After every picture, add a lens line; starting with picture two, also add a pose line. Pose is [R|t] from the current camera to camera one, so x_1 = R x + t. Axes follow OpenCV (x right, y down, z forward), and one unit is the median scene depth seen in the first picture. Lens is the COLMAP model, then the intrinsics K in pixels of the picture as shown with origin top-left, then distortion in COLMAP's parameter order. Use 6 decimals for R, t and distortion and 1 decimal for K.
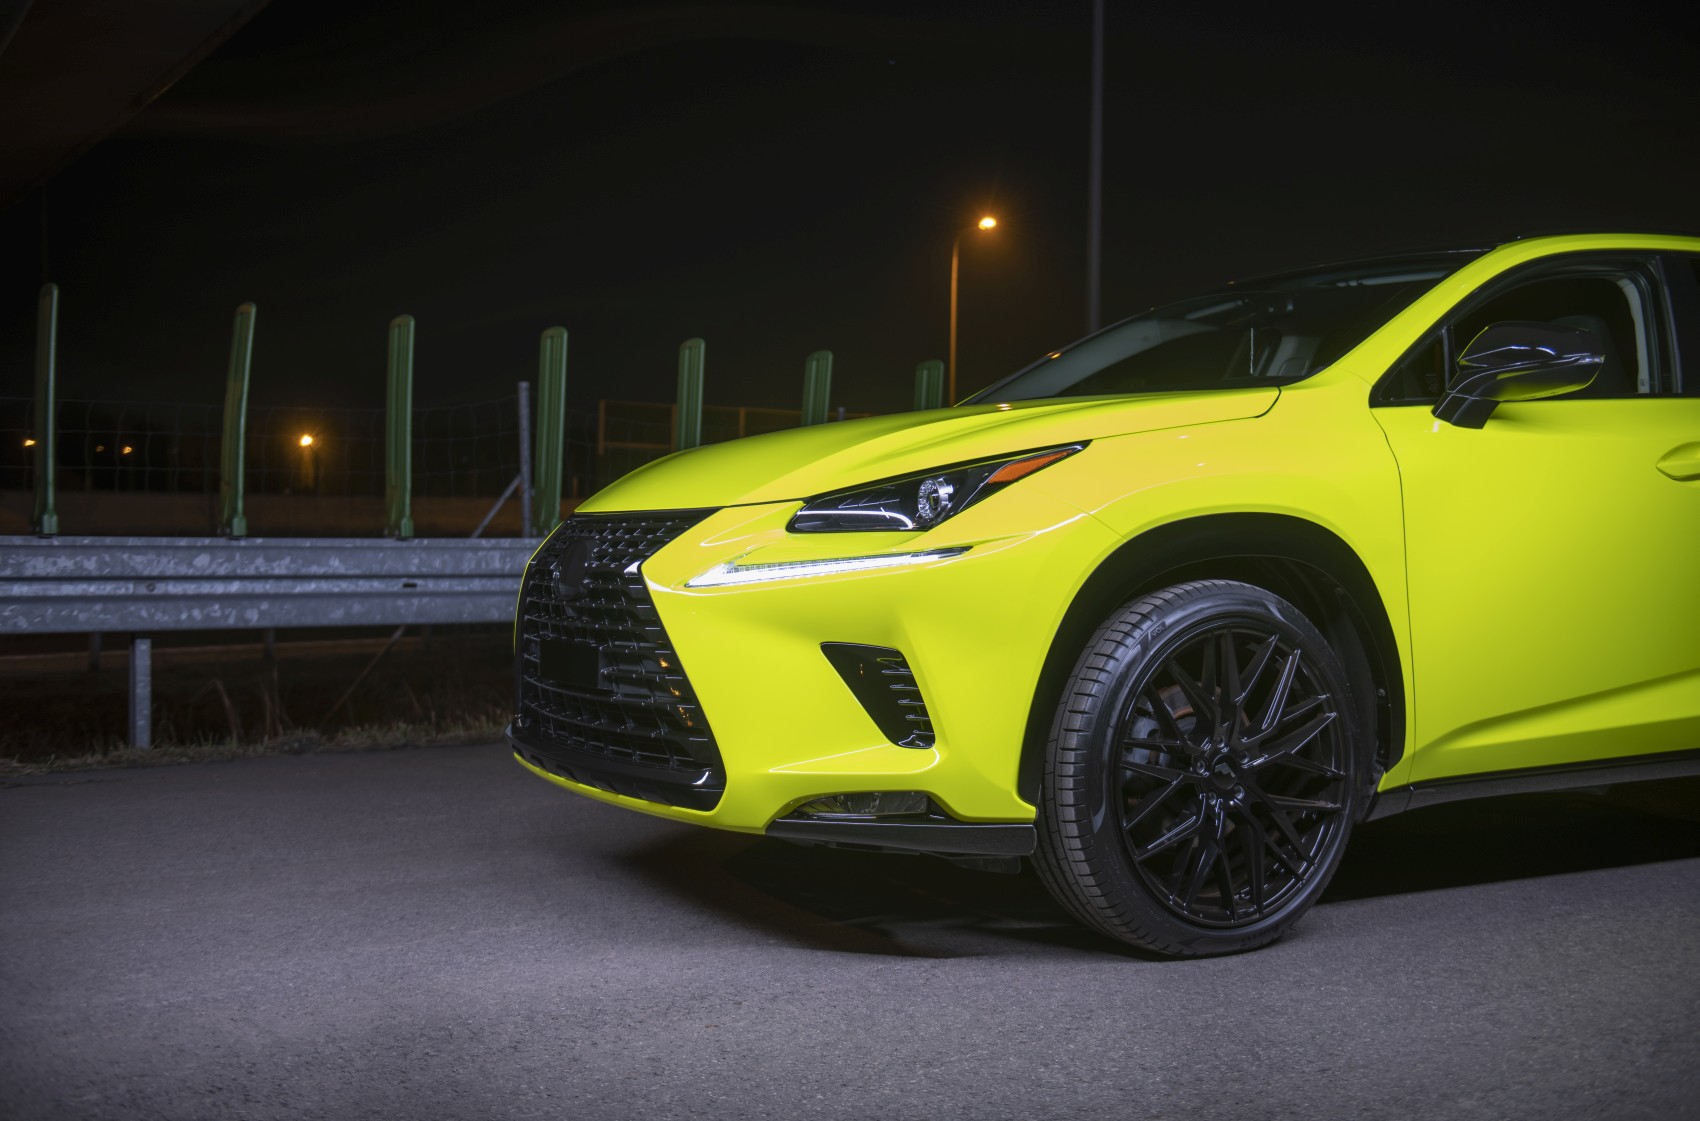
lens RADIAL K [[1844.3, 0, 842.2], [0, 1844.3, 531.8], [0, 0, 1]] dist [0.024740, 0.030818]
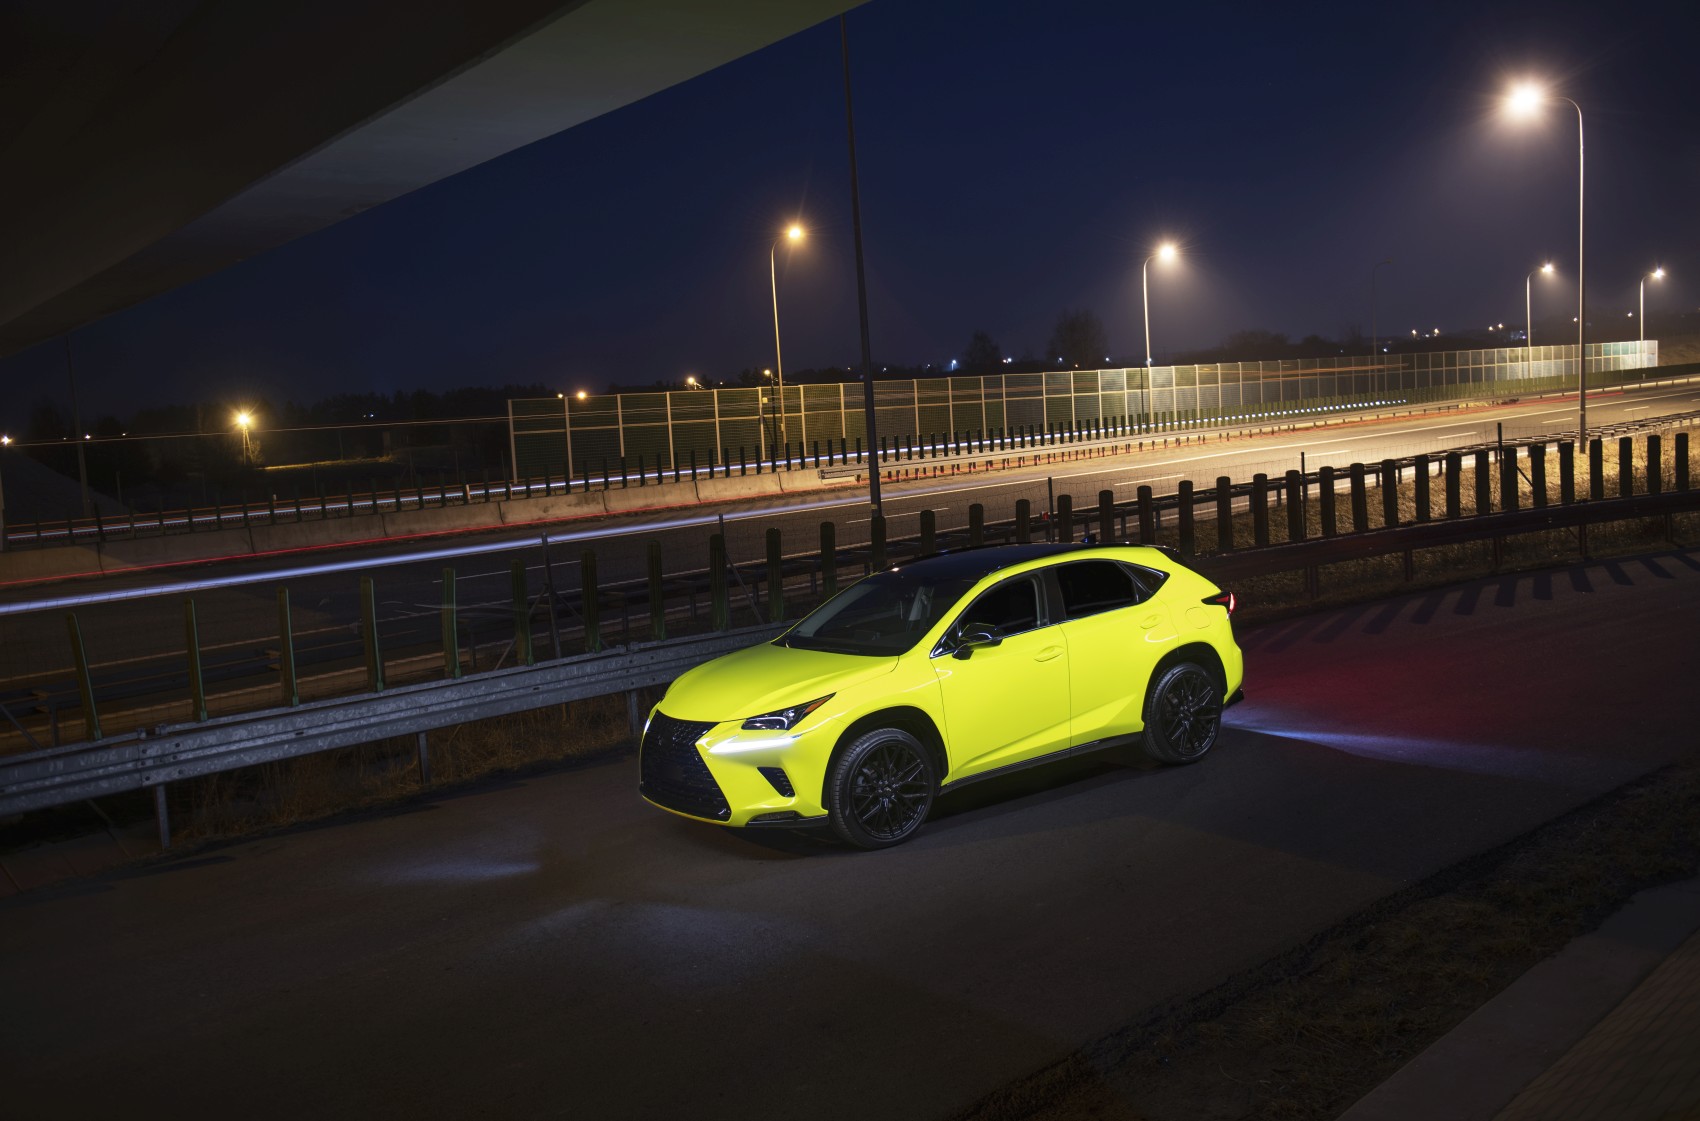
lens RADIAL K [[1507.8, 0, 850.0], [0, 1507.8, 560.5], [0, 0, 1]] dist [0.003668, -0.000953]
pose [[0.991388, -0.089449, 0.095645, -0.067514], [0.081751, 0.993308, 0.081581, -0.478387], [-0.102302, -0.073059, 0.992067, -1.530475]]
